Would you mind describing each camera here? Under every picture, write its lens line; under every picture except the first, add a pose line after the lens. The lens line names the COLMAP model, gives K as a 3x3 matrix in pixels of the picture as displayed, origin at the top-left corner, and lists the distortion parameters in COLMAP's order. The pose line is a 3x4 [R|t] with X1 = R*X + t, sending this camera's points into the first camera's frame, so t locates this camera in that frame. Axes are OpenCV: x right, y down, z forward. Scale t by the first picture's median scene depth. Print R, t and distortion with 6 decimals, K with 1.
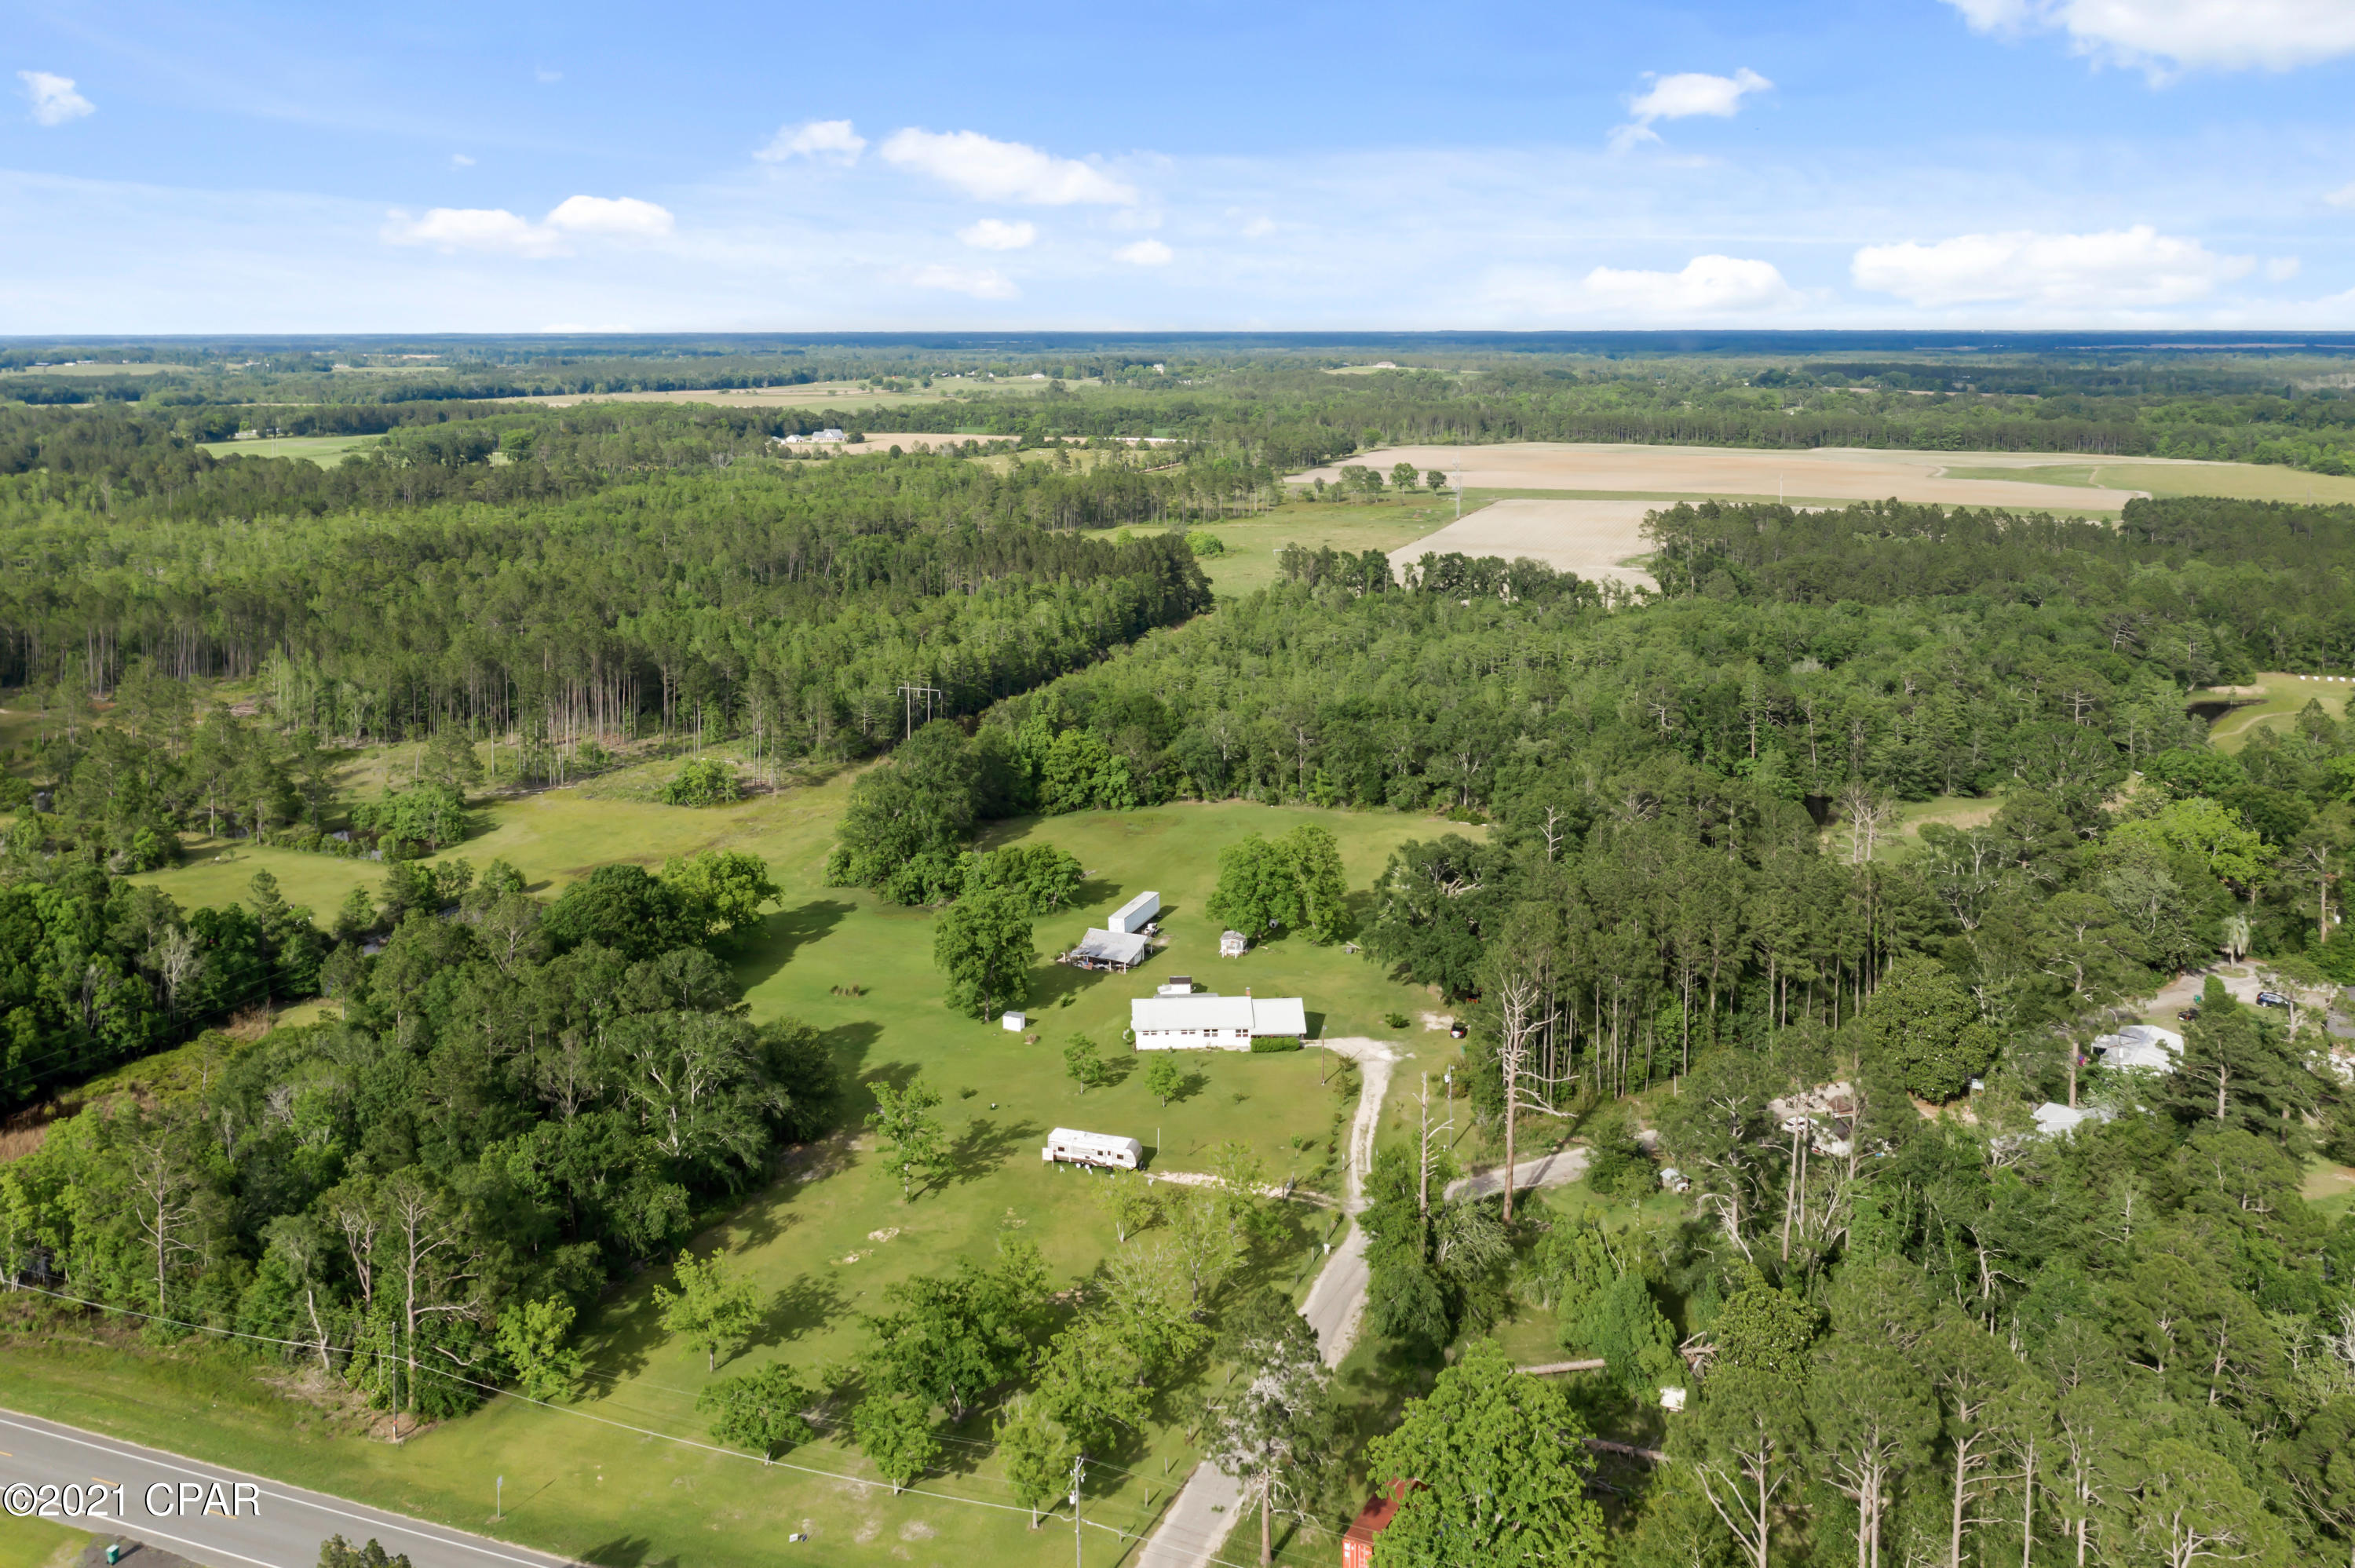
lens RADIAL K [[1969.2, 0, 1177.5], [0, 1969.2, 784.0], [0, 0, 1]] dist [-0.017945, -0.003969]
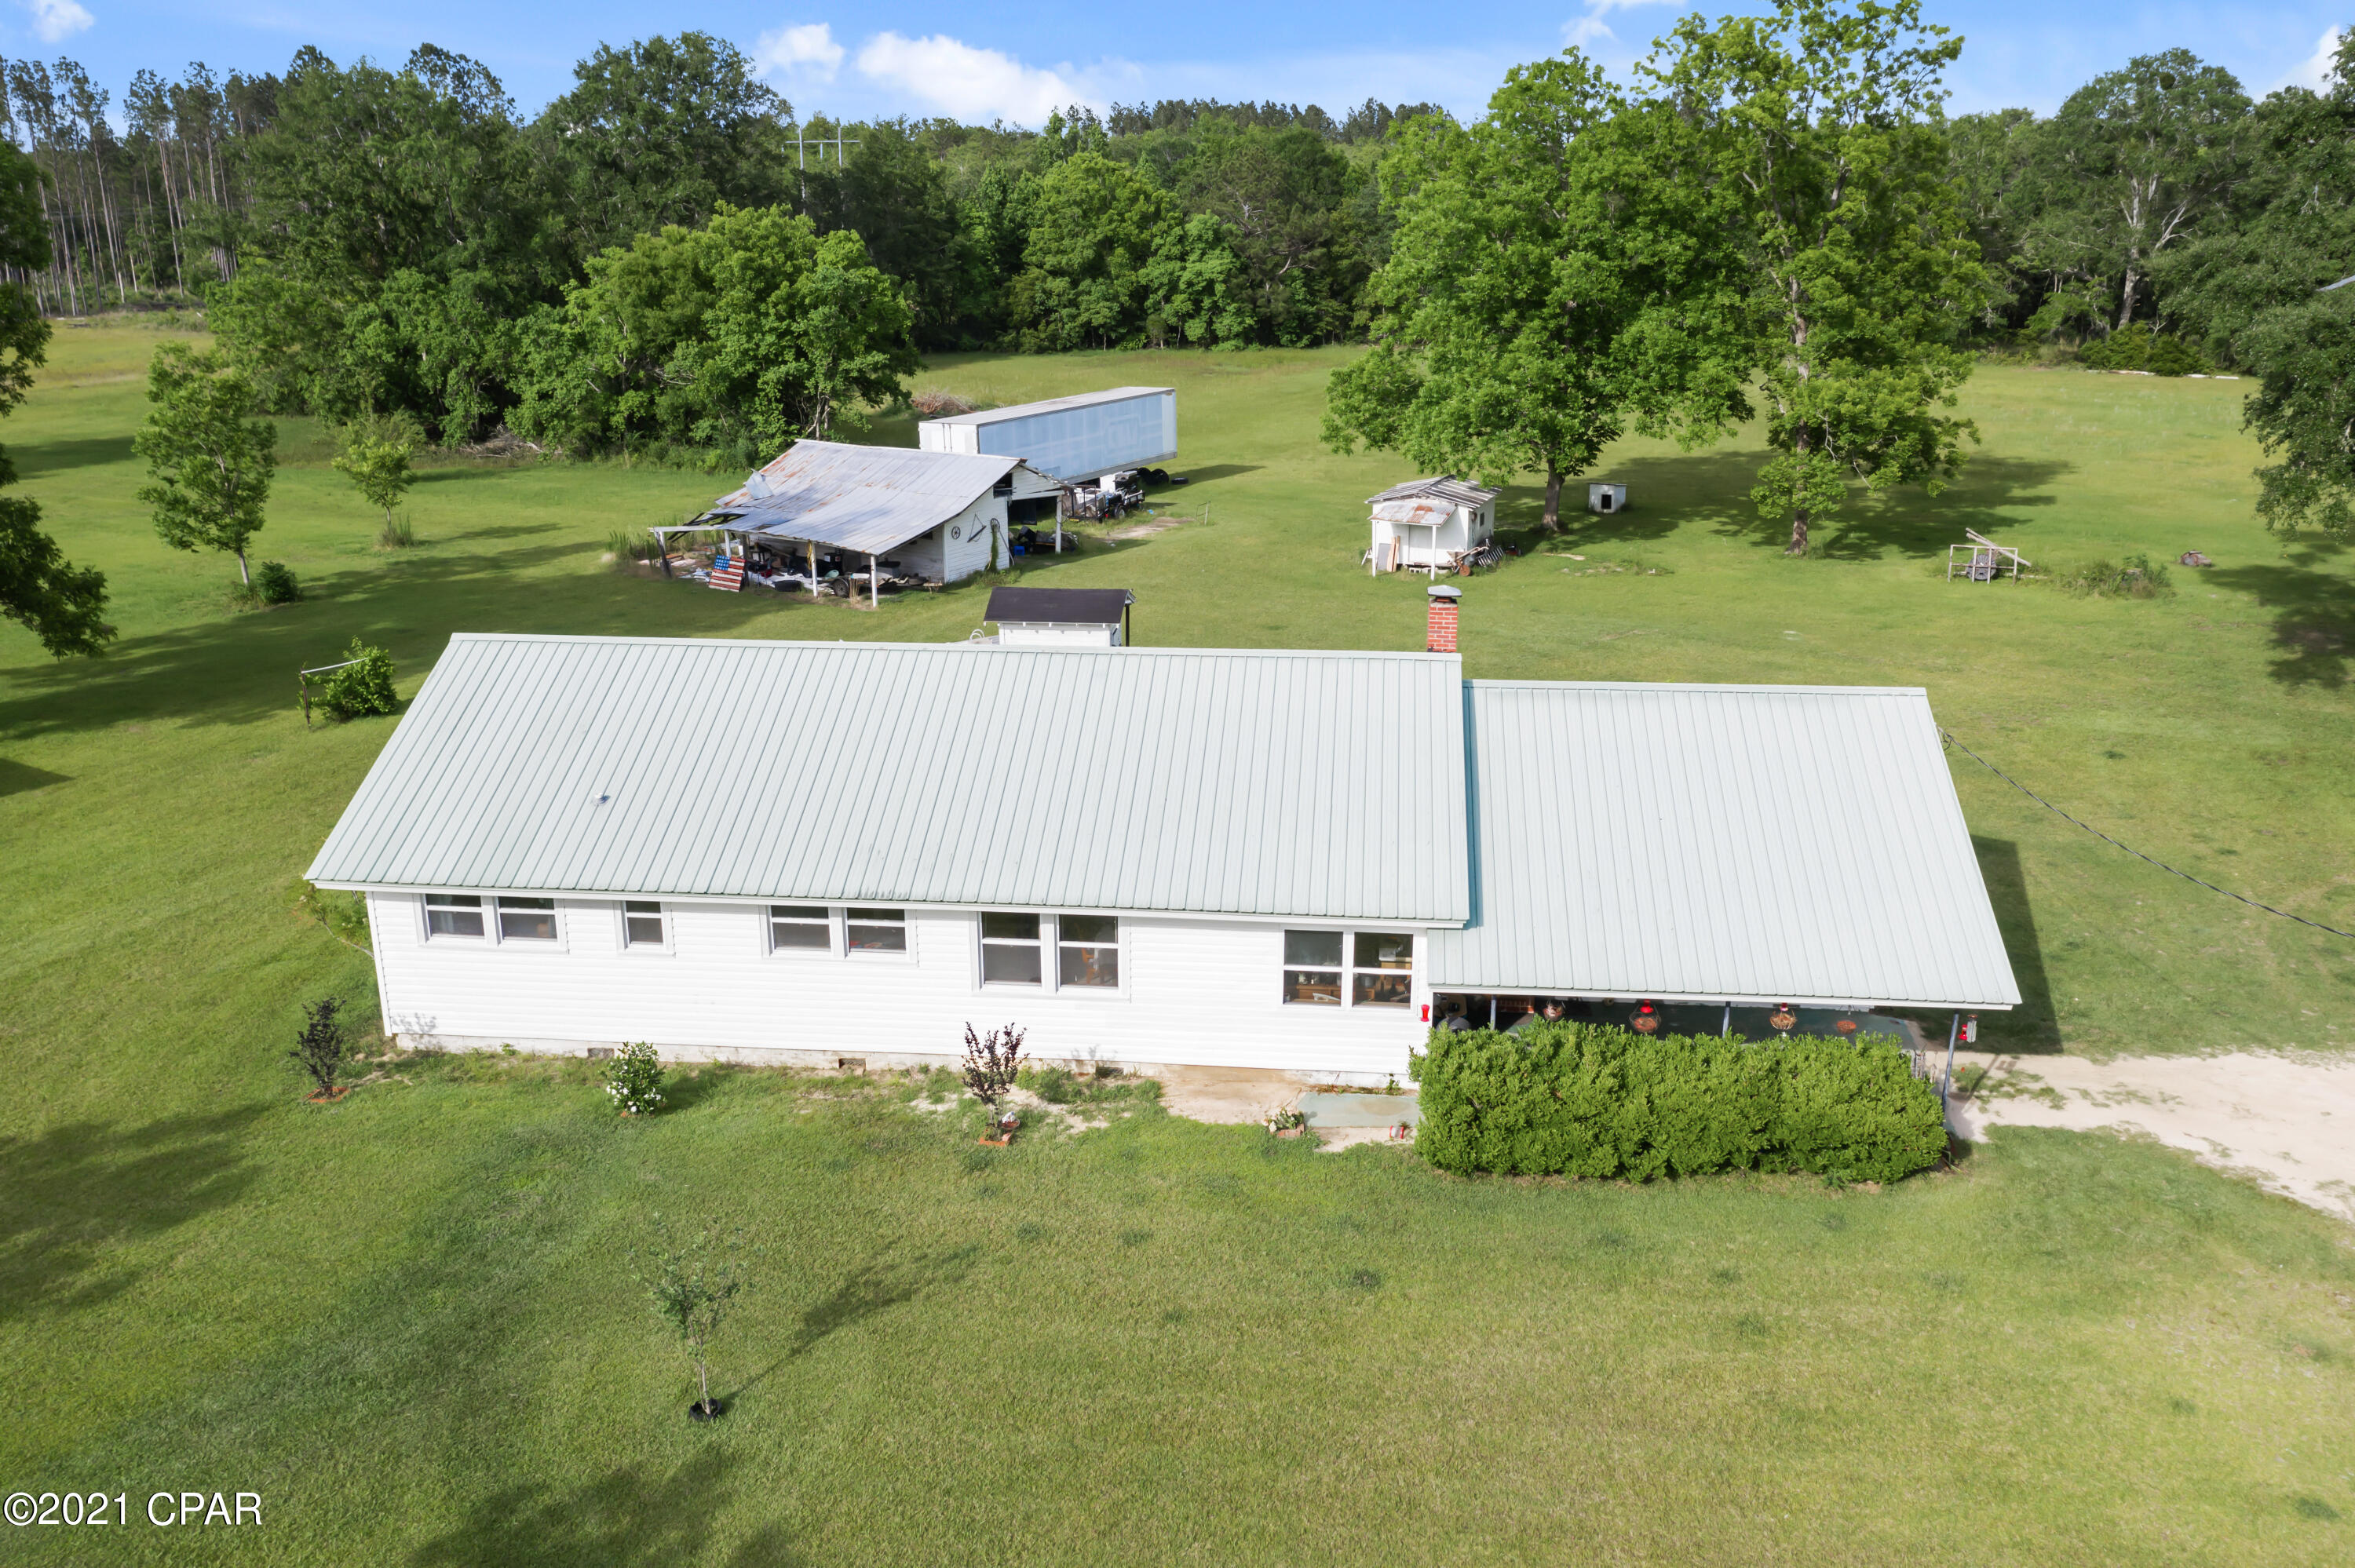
lens RADIAL K [[1929.6, 0, 1177.5], [0, 1929.6, 784.0], [0, 0, 1]] dist [-0.026775, 0.003898]
pose [[0.988363, 0.049227, -0.143930, 0.032240], [-0.039411, 0.996749, 0.070270, 0.093158], [0.146921, -0.063780, 0.987090, 0.760450]]
